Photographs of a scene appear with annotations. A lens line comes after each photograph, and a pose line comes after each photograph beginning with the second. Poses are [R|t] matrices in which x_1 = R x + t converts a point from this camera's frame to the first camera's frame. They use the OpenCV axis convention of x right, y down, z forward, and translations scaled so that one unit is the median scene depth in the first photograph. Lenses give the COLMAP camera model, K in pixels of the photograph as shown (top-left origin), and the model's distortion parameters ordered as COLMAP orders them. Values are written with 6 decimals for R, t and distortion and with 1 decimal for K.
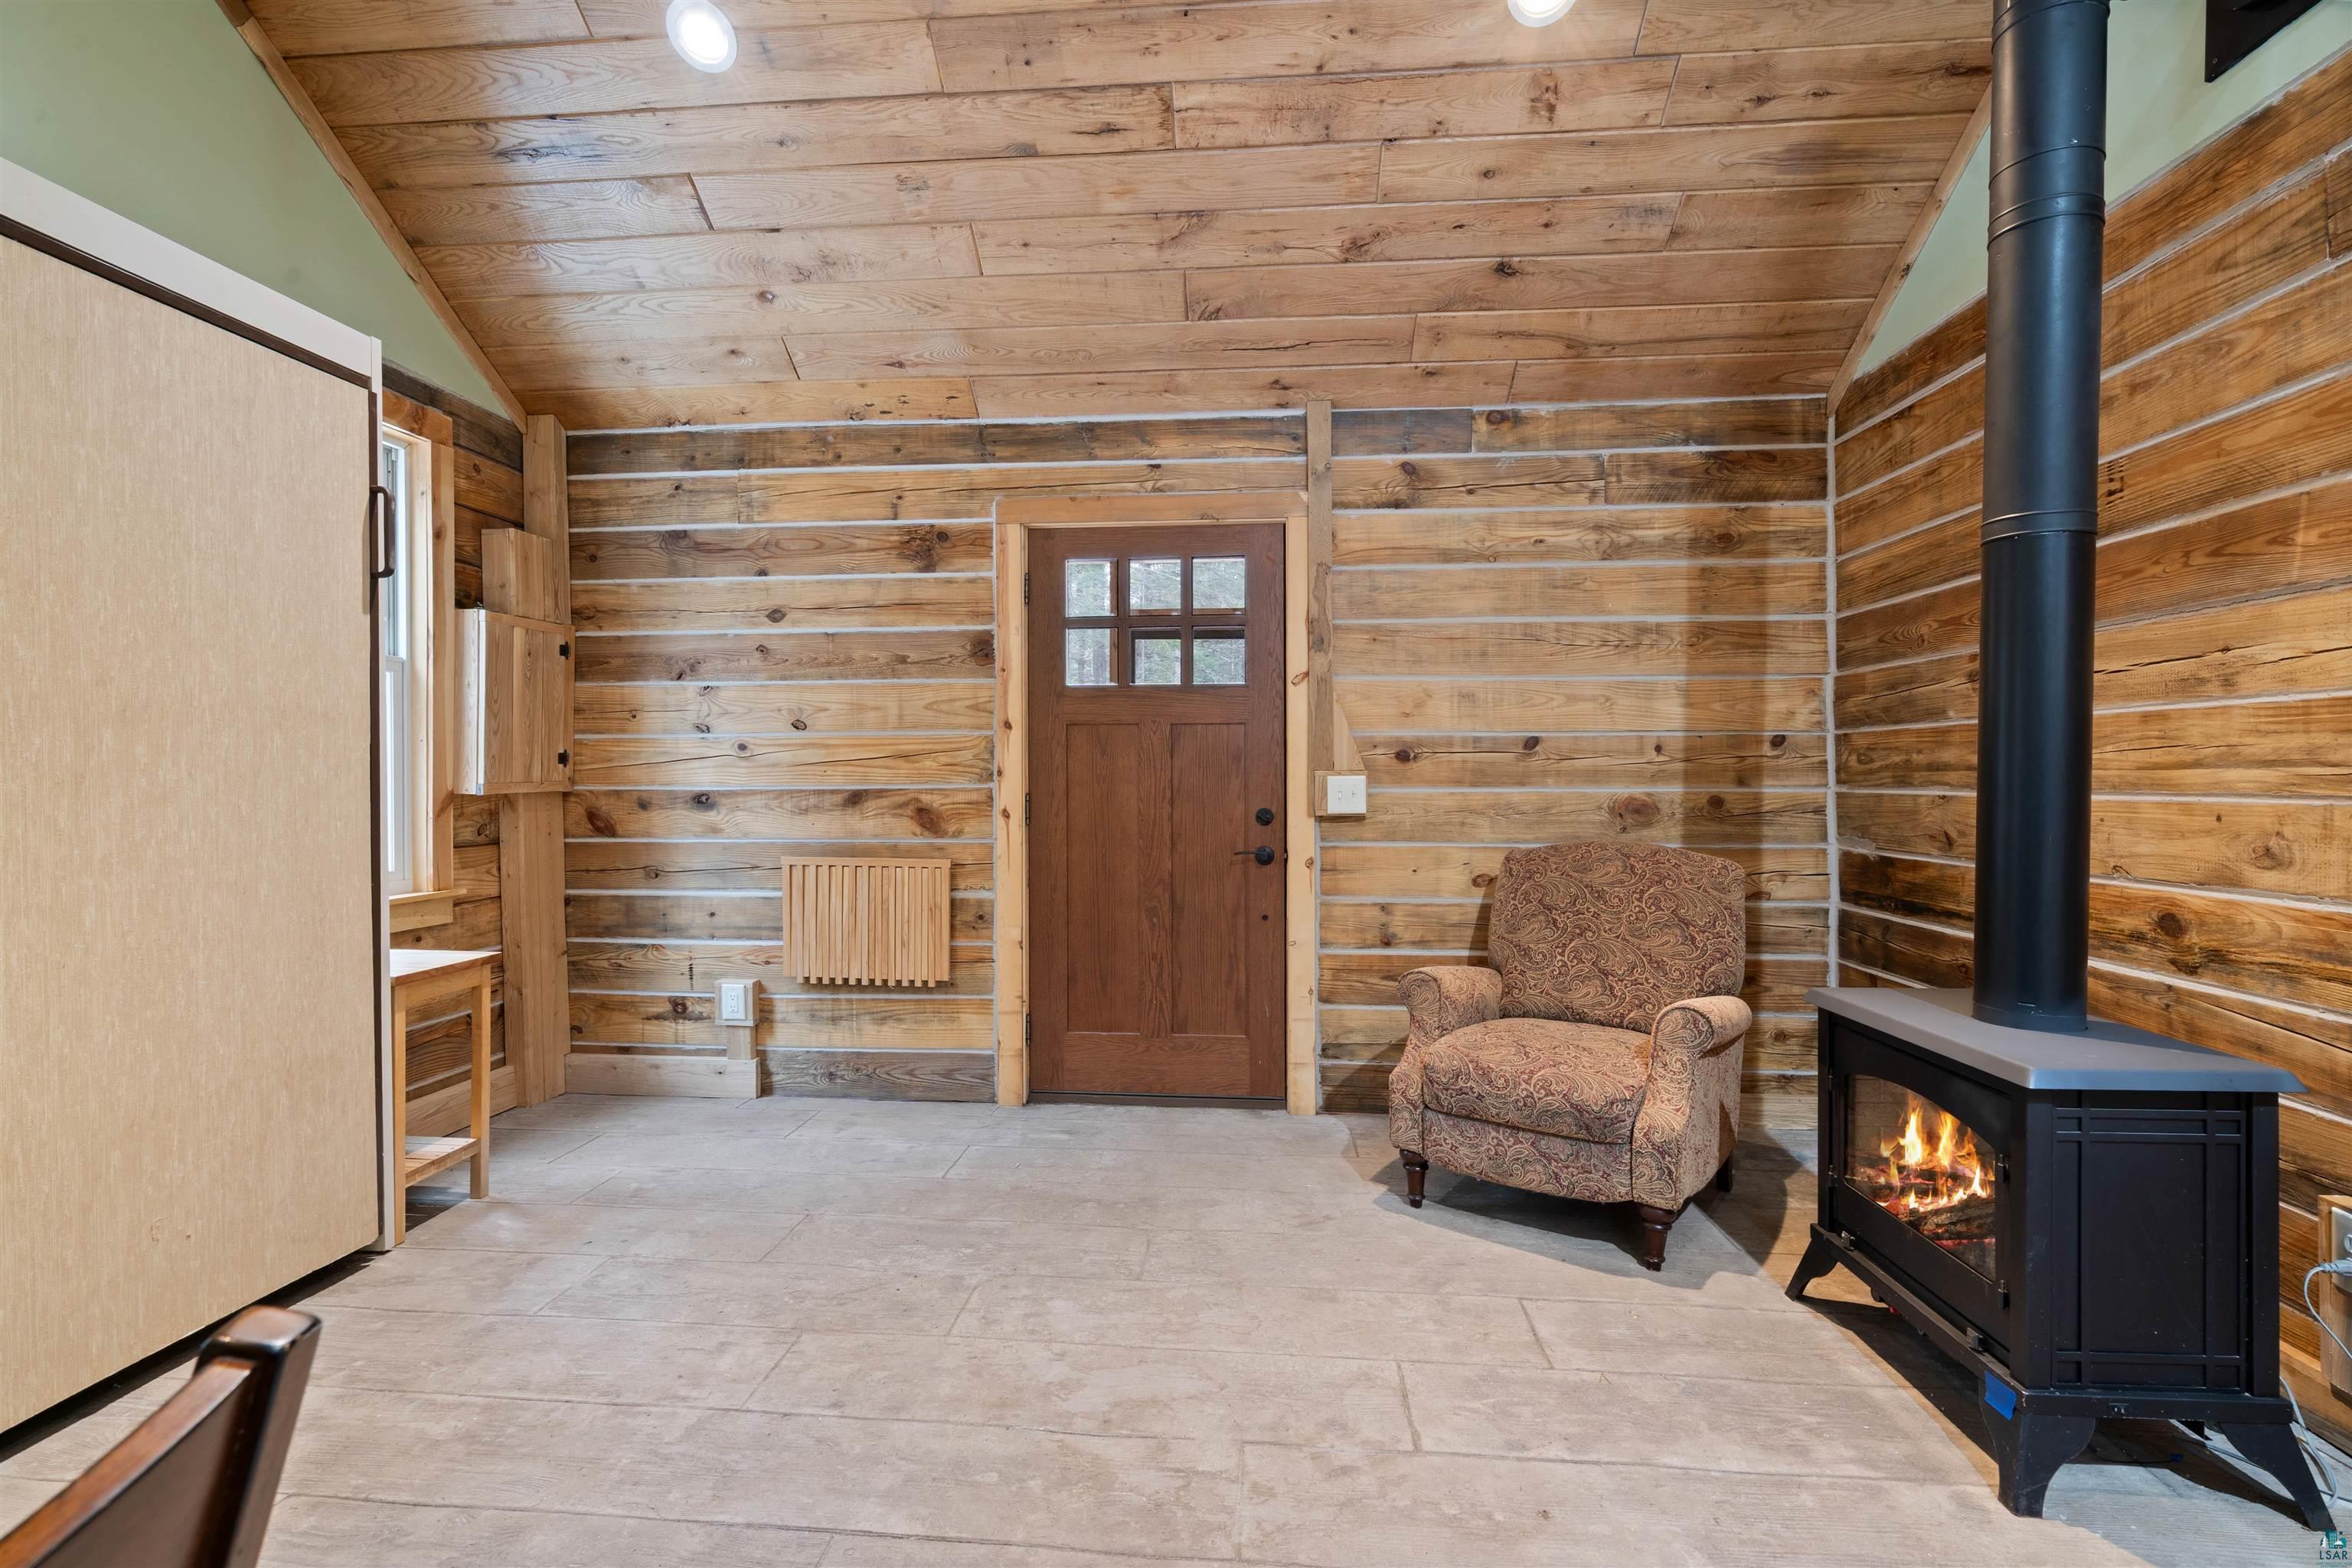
lens RADIAL K [[1064.8, 0, 1162.4], [0, 1064.8, 789.8], [0, 0, 1]] dist [-0.002791, 0.001571]
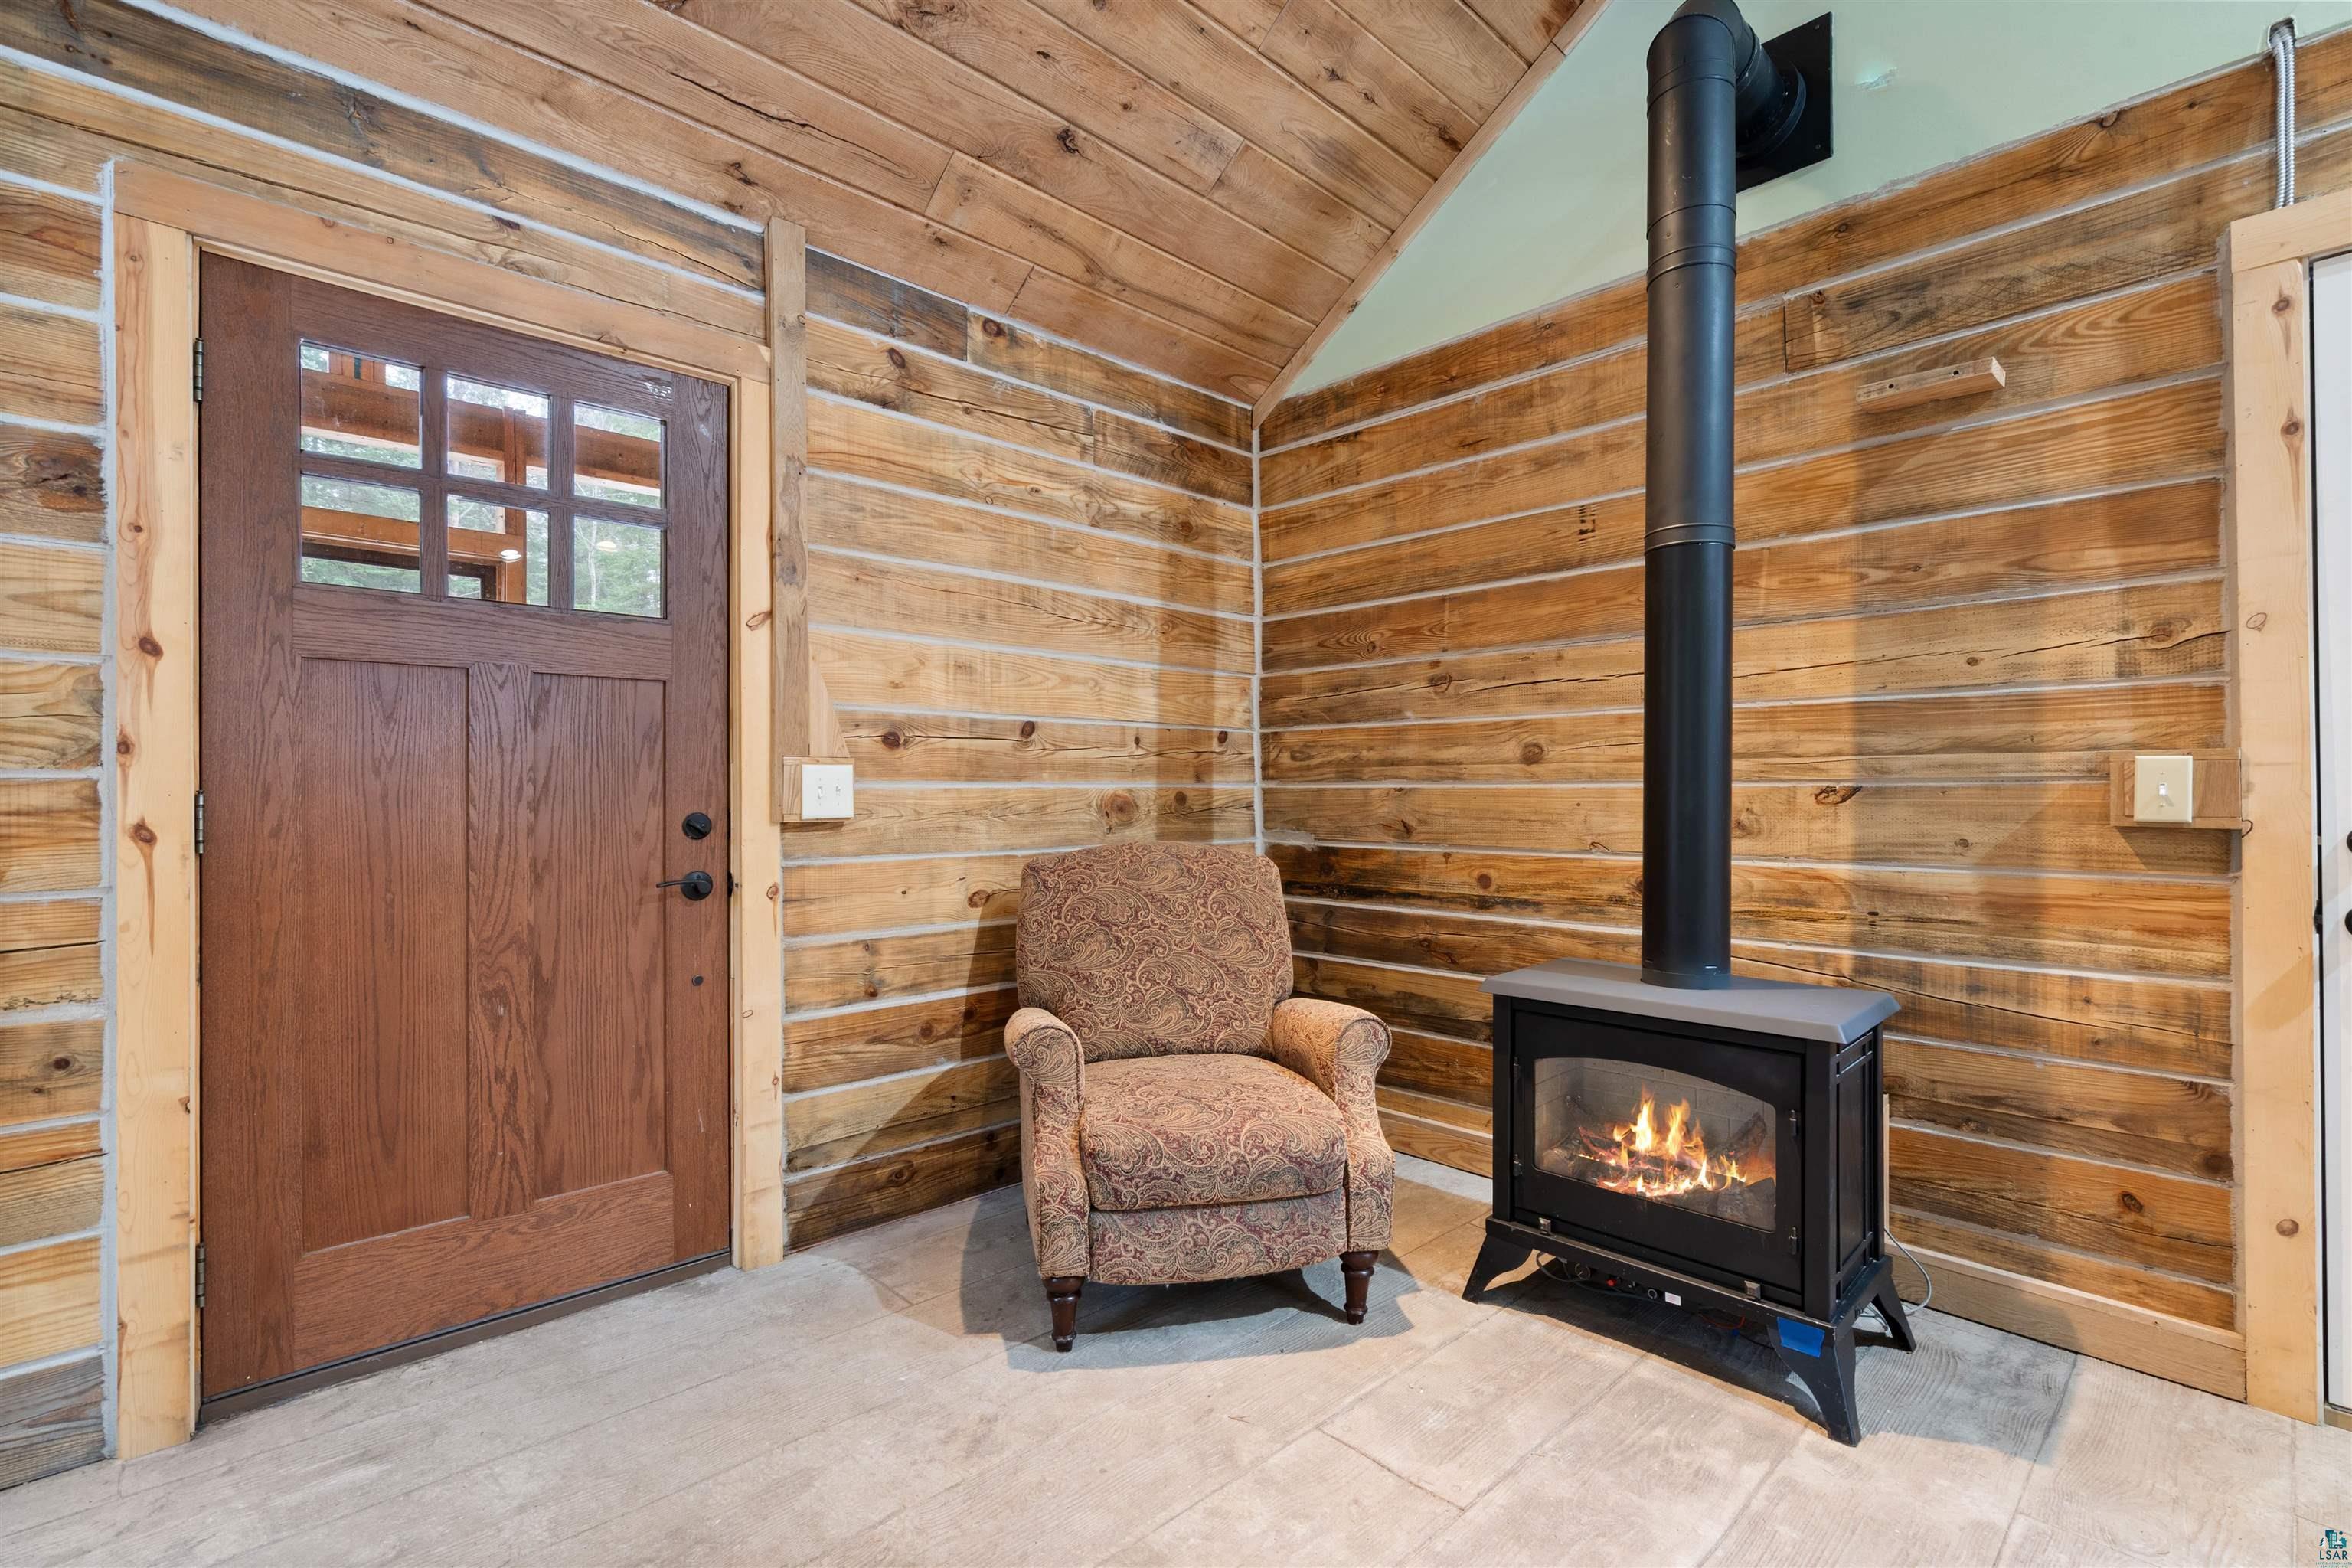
lens RADIAL K [[1064.8, 0, 1162.4], [0, 1064.8, 789.8], [0, 0, 1]] dist [-0.002791, 0.001571]
pose [[0.663935, 0.000257, 0.747791, -0.212629], [0.008843, 0.999927, -0.008196, 0.011530], [-0.747738, 0.012054, 0.663884, 0.372803]]
